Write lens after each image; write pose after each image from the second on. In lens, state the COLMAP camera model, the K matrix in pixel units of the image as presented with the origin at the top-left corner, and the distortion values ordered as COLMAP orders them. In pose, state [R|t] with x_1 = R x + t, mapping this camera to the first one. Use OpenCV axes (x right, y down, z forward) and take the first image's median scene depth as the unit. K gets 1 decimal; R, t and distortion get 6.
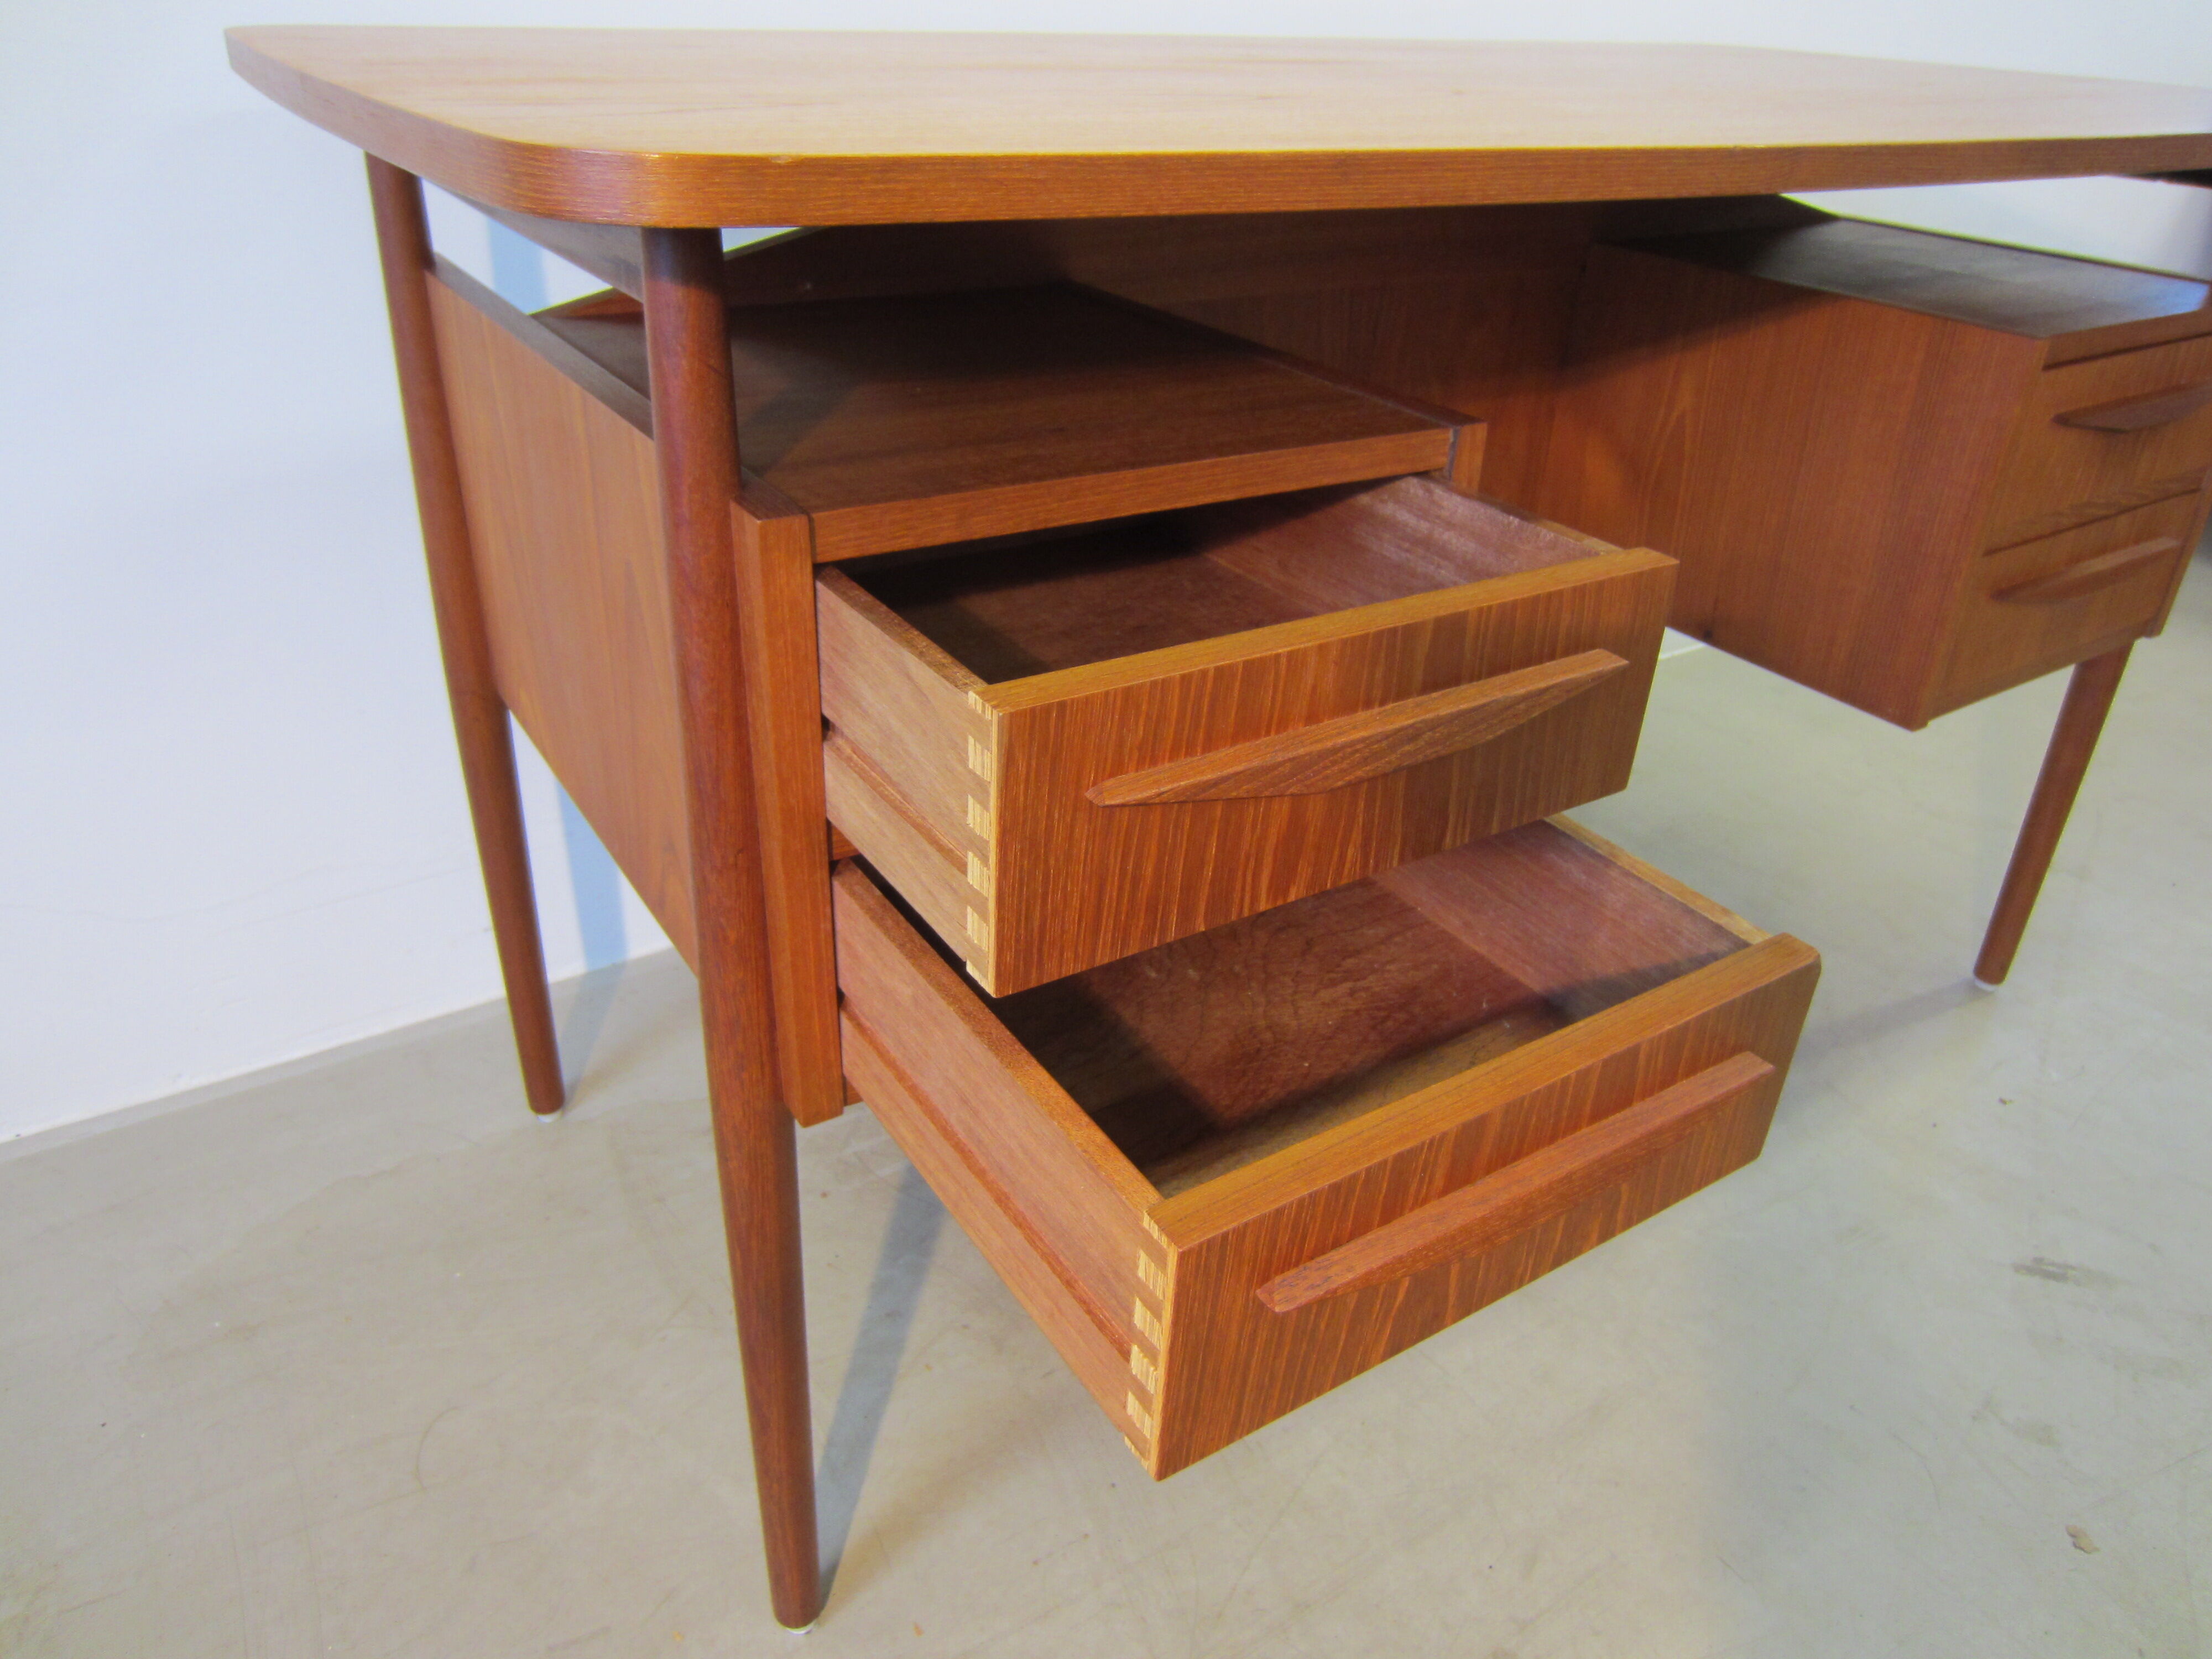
lens RADIAL K [[1555.8, 0, 1116.0], [0, 1555.8, 825.7], [0, 0, 1]] dist [-0.033648, 0.004525]
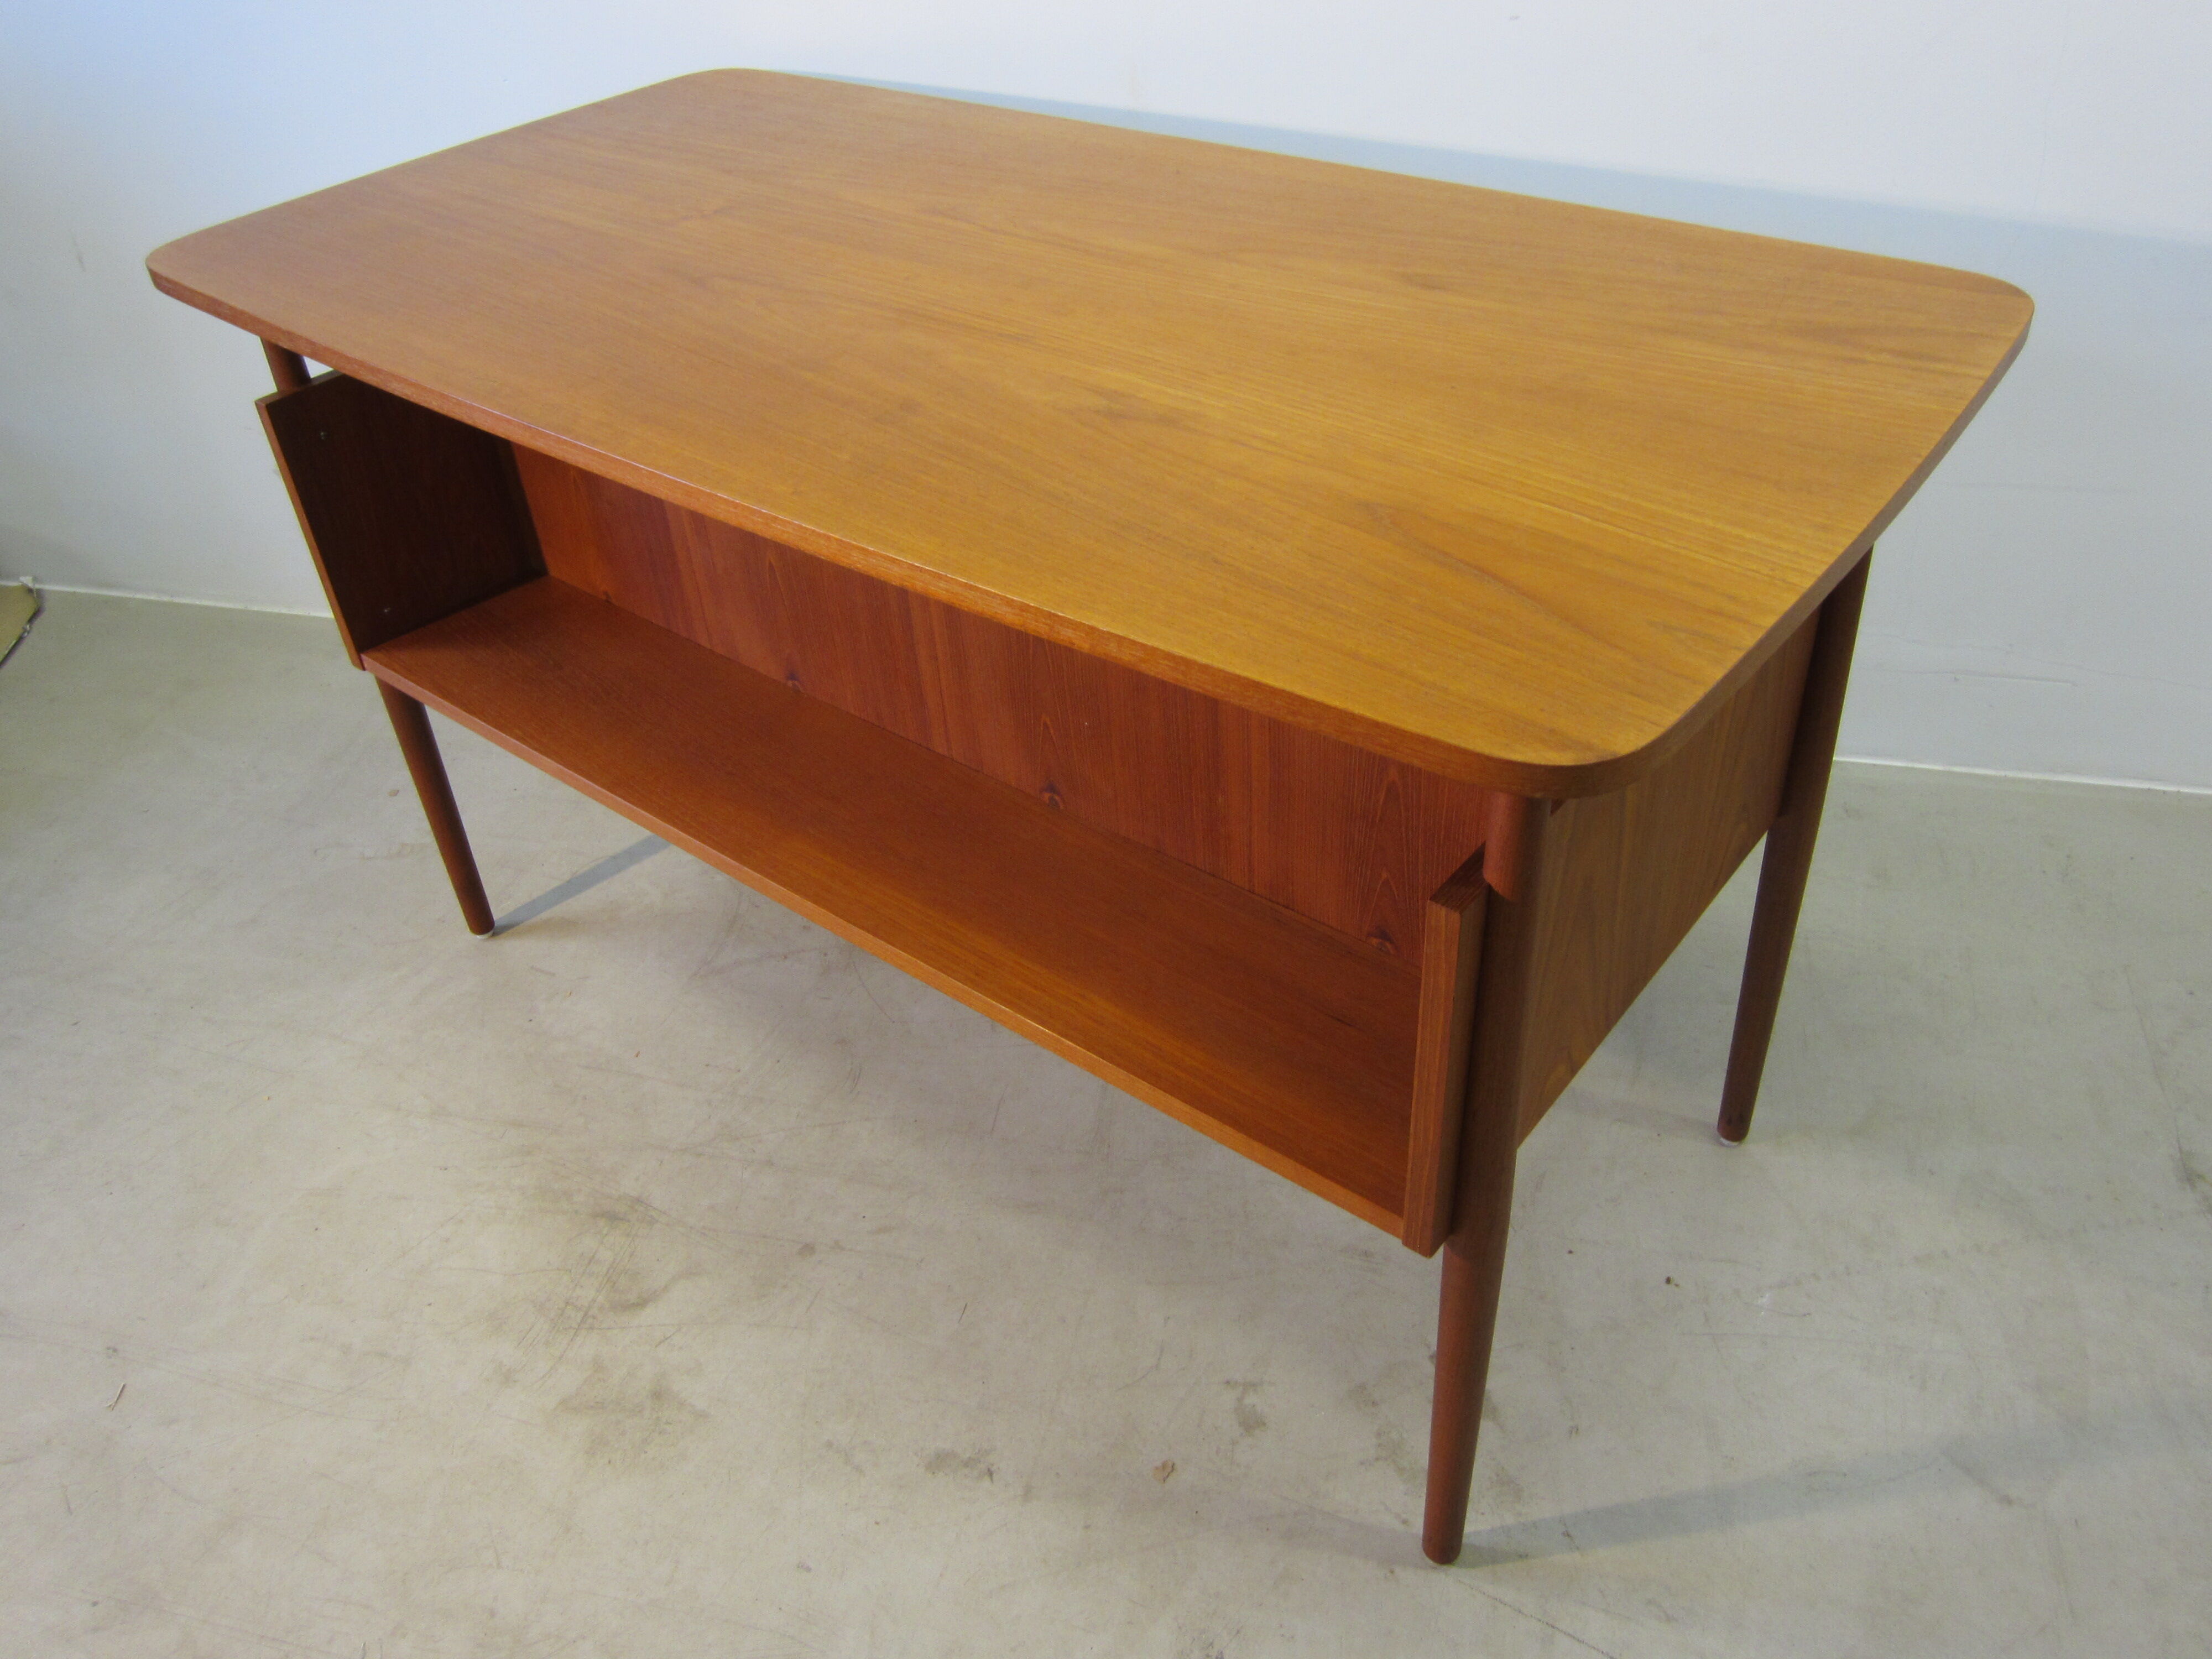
lens RADIAL K [[1844.4, 0, 1100.0], [0, 1844.4, 615.7], [0, 0, 1]] dist [-0.061334, 0.026484]
pose [[0.650243, 0.315689, -0.691032, 1.379812], [-0.291494, 0.943634, 0.156800, -0.406402], [0.701581, 0.099474, 0.705613, -0.160355]]
